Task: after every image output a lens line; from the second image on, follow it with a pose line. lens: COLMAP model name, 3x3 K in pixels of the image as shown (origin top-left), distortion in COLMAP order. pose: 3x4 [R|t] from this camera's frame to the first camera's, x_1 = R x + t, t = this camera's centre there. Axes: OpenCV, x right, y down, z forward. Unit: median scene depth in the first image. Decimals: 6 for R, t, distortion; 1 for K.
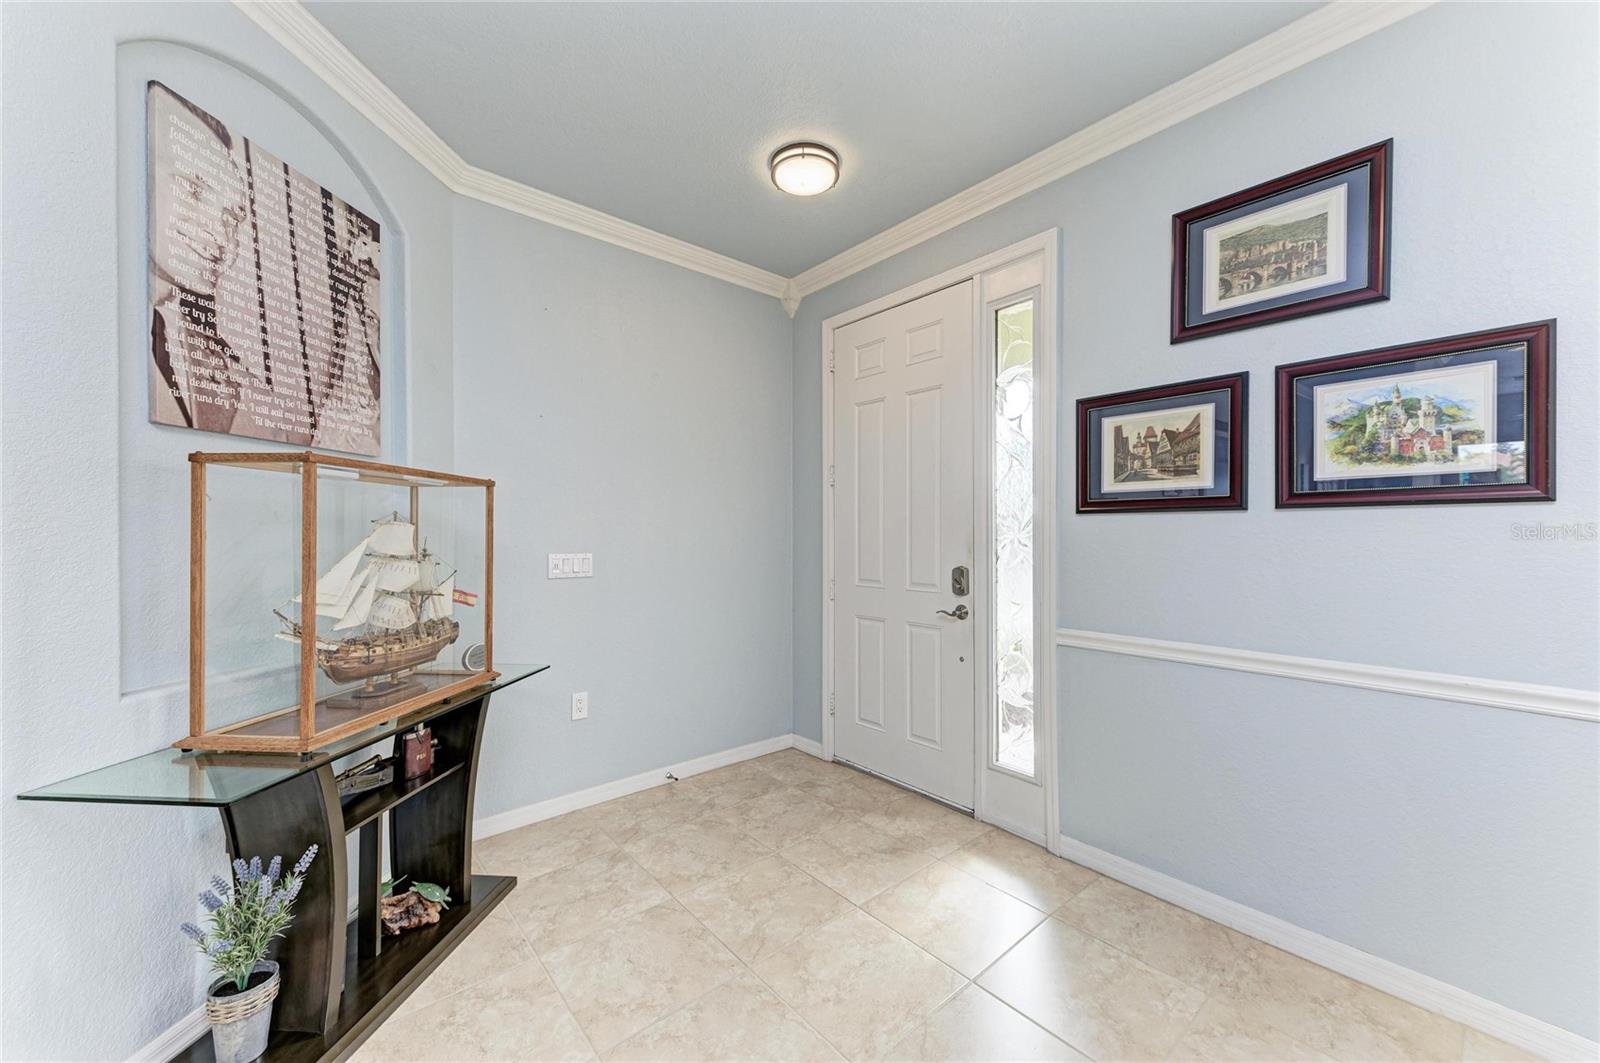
lens RADIAL K [[620.9, 0, 788.0], [0, 620.9, 535.9], [0, 0, 1]] dist [0.015699, -0.002791]
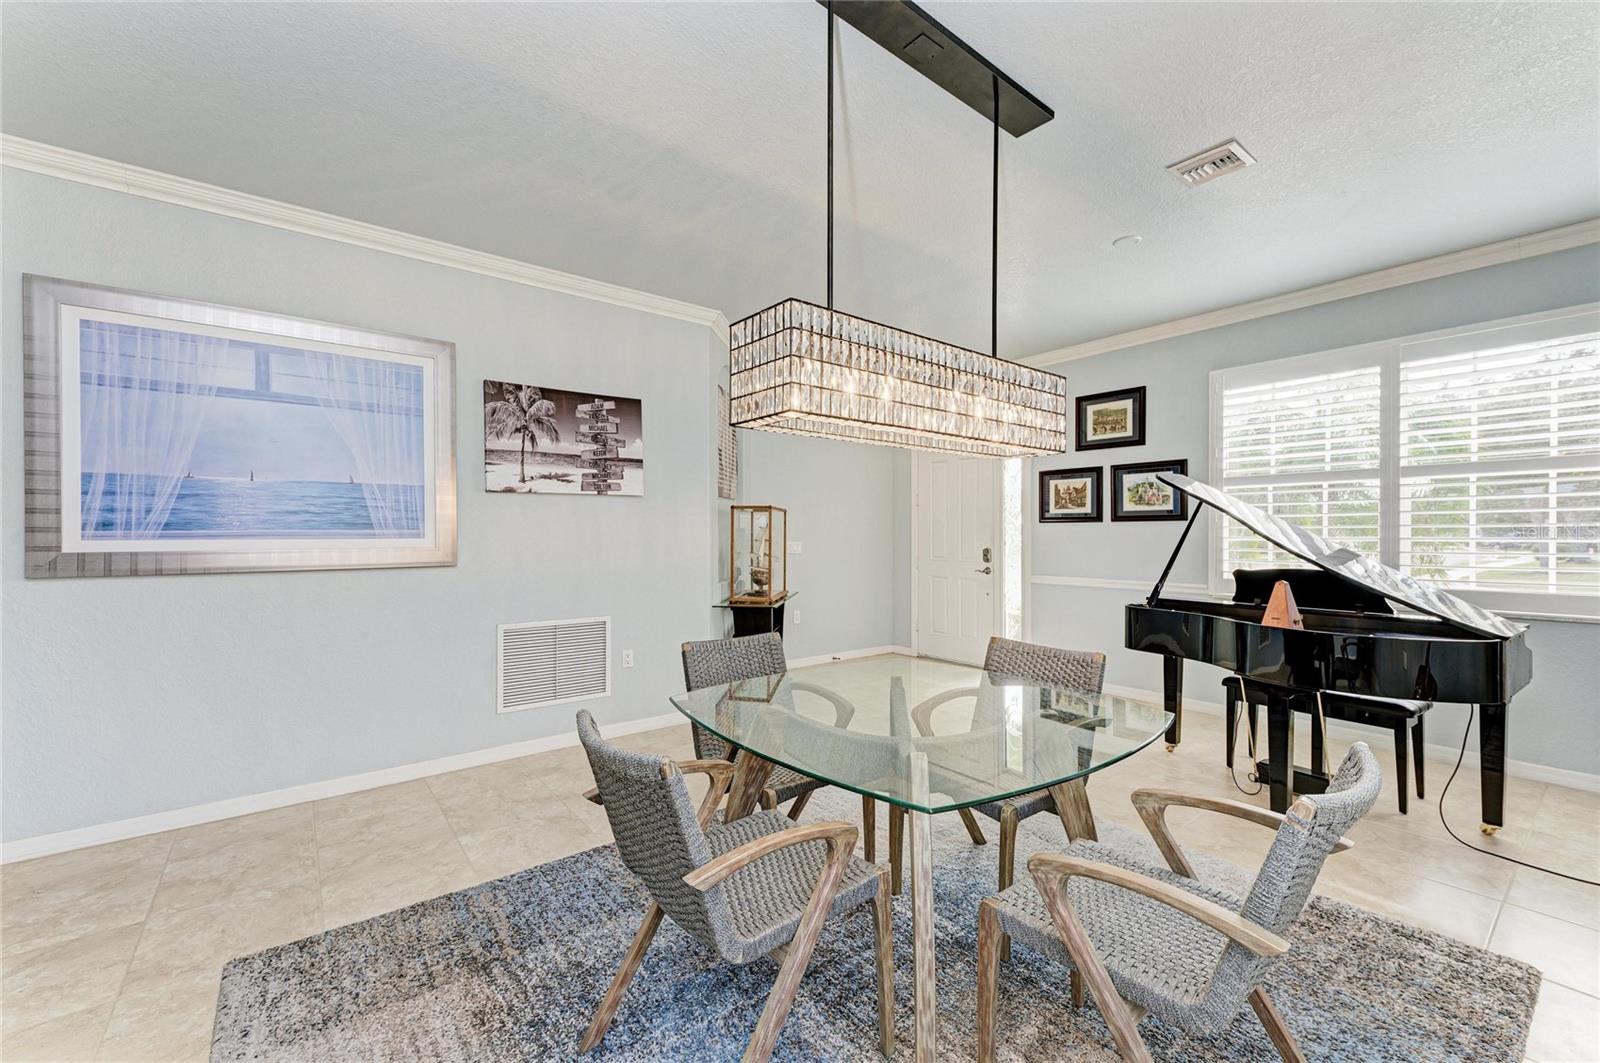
lens RADIAL K [[651.1, 0, 789.2], [0, 651.1, 534.9], [0, 0, 1]] dist [0.018487, 0.000015]
pose [[0.999158, -0.000361, -0.041027, -0.370754], [0.000368, 1.000000, 0.000155, 0.008171], [0.041027, -0.000170, 0.999158, -1.524600]]
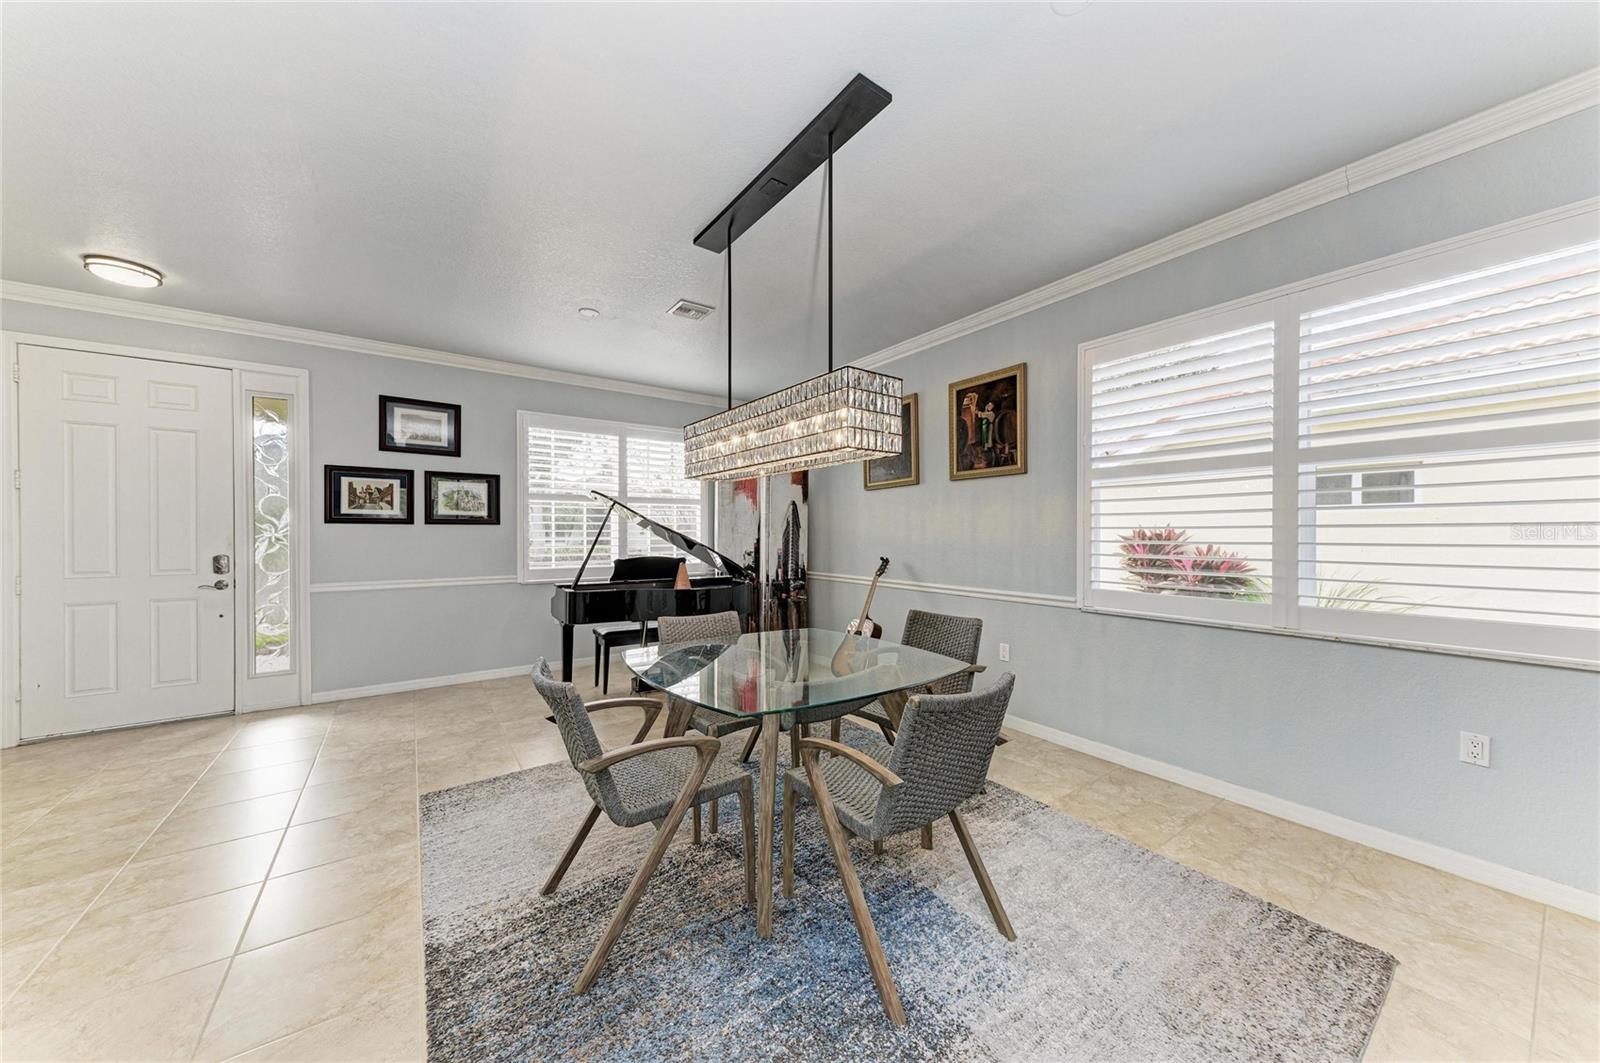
lens RADIAL K [[553.5, 0, 813.2], [0, 553.5, 536.3], [0, 0, 1]] dist [0.008384, -0.000170]
pose [[0.064411, -0.003764, 0.997916, -1.325644], [0.003462, 0.999988, 0.003548, 0.005048], [-0.997917, 0.003227, 0.064424, -0.718318]]
